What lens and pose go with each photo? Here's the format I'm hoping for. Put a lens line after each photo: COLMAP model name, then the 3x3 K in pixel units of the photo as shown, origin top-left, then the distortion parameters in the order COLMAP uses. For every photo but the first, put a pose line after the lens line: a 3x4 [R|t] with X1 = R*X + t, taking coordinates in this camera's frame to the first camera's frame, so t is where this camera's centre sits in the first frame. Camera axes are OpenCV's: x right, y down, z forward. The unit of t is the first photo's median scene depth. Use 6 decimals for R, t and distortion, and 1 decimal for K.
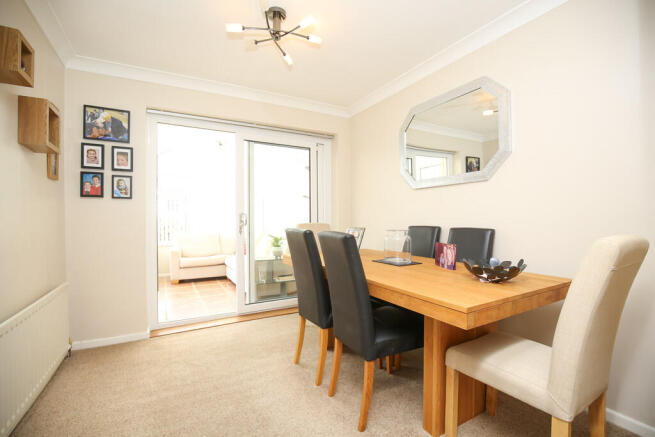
lens RADIAL K [[308.4, 0, 327.5], [0, 308.4, 218.5], [0, 0, 1]] dist [-0.034428, 0.000093]
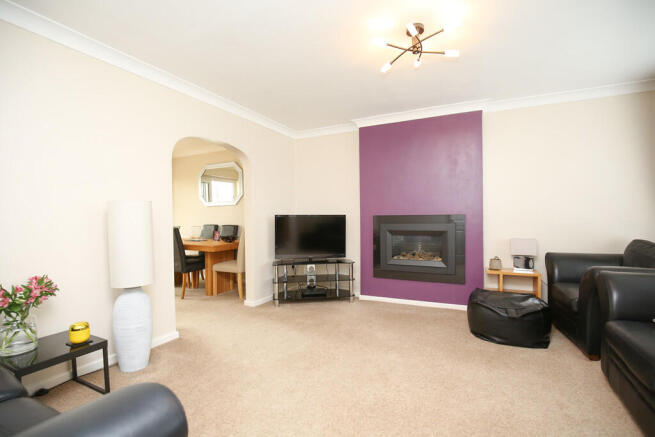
lens RADIAL K [[308.4, 0, 327.5], [0, 308.4, 218.5], [0, 0, 1]] dist [-0.034428, 0.000093]
pose [[0.825723, 0.003690, 0.564064, -0.159950], [0.002366, 0.999947, -0.010006, 0.008530], [-0.564071, 0.009596, 0.825670, -0.909761]]
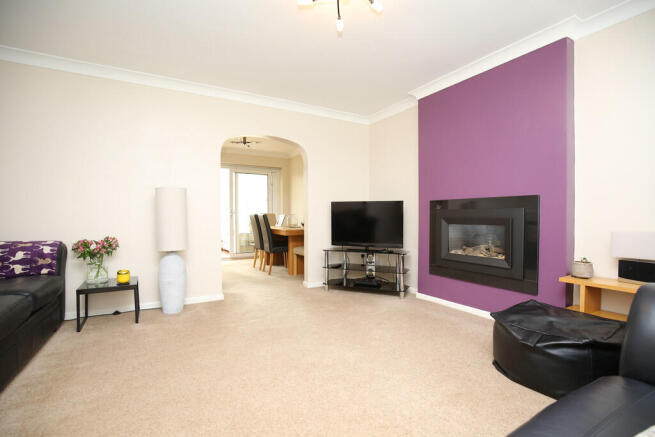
lens RADIAL K [[308.4, 0, 327.5], [0, 308.4, 218.5], [0, 0, 1]] dist [-0.034428, 0.000093]
pose [[0.999844, 0.011536, 0.013372, 0.324421], [-0.011546, 0.999933, 0.000689, 0.049126], [-0.013363, -0.000843, 0.999910, -1.029077]]
